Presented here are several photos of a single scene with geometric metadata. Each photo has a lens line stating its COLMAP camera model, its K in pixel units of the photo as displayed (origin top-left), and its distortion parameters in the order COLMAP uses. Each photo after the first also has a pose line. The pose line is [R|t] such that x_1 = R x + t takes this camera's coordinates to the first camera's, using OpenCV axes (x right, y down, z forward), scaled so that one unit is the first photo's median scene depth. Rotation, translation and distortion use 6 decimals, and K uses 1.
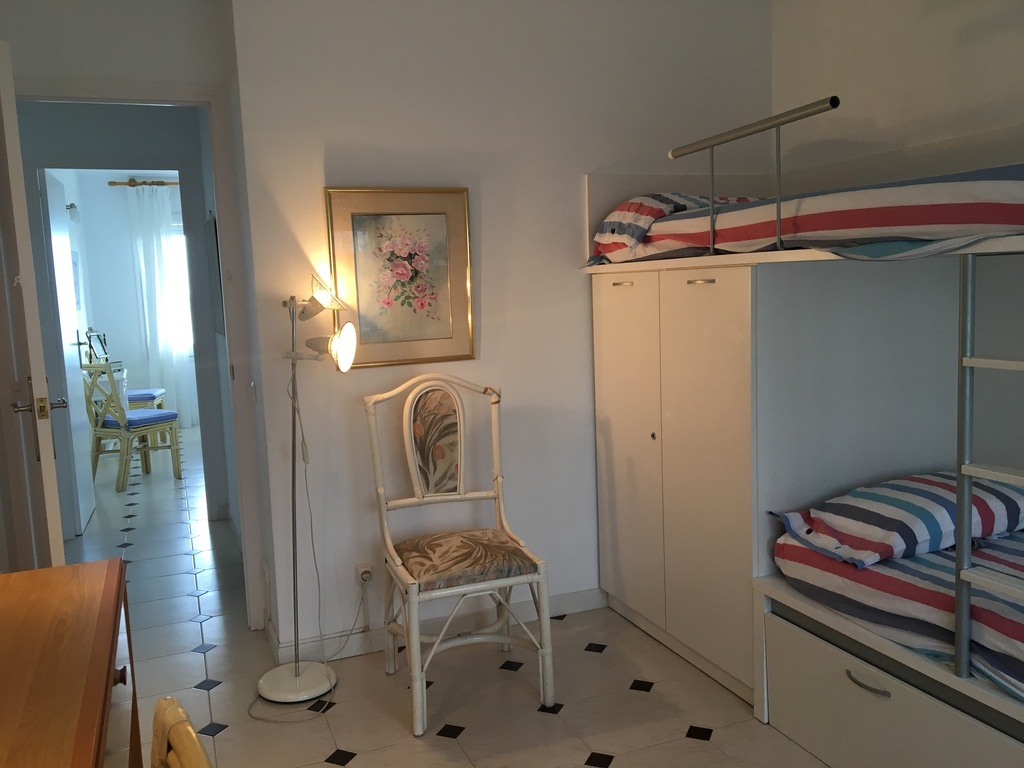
lens RADIAL K [[869.0, 0, 515.4], [0, 869.0, 384.3], [0, 0, 1]] dist [0.056130, -0.083329]
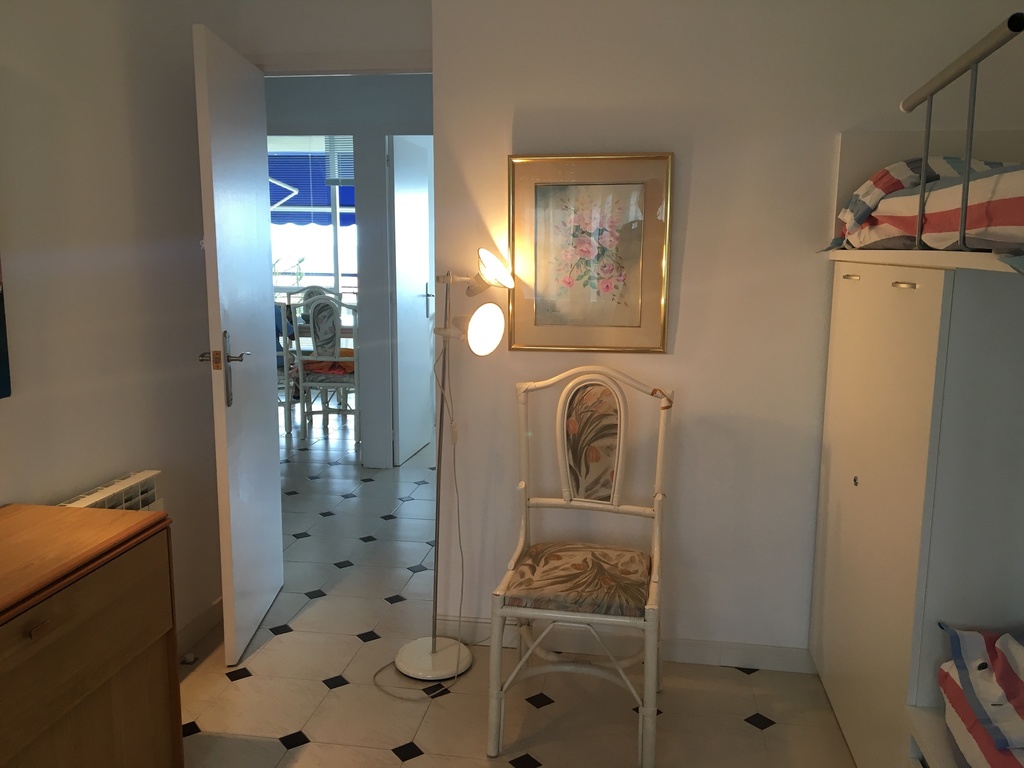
lens RADIAL K [[869.0, 0, 508.9], [0, 869.0, 380.8], [0, 0, 1]] dist [0.056130, -0.083329]
pose [[0.853914, 0.124441, -0.505317, 0.278743], [-0.100429, 0.992142, 0.074616, -0.054362], [0.510632, -0.012967, 0.859701, 0.188644]]
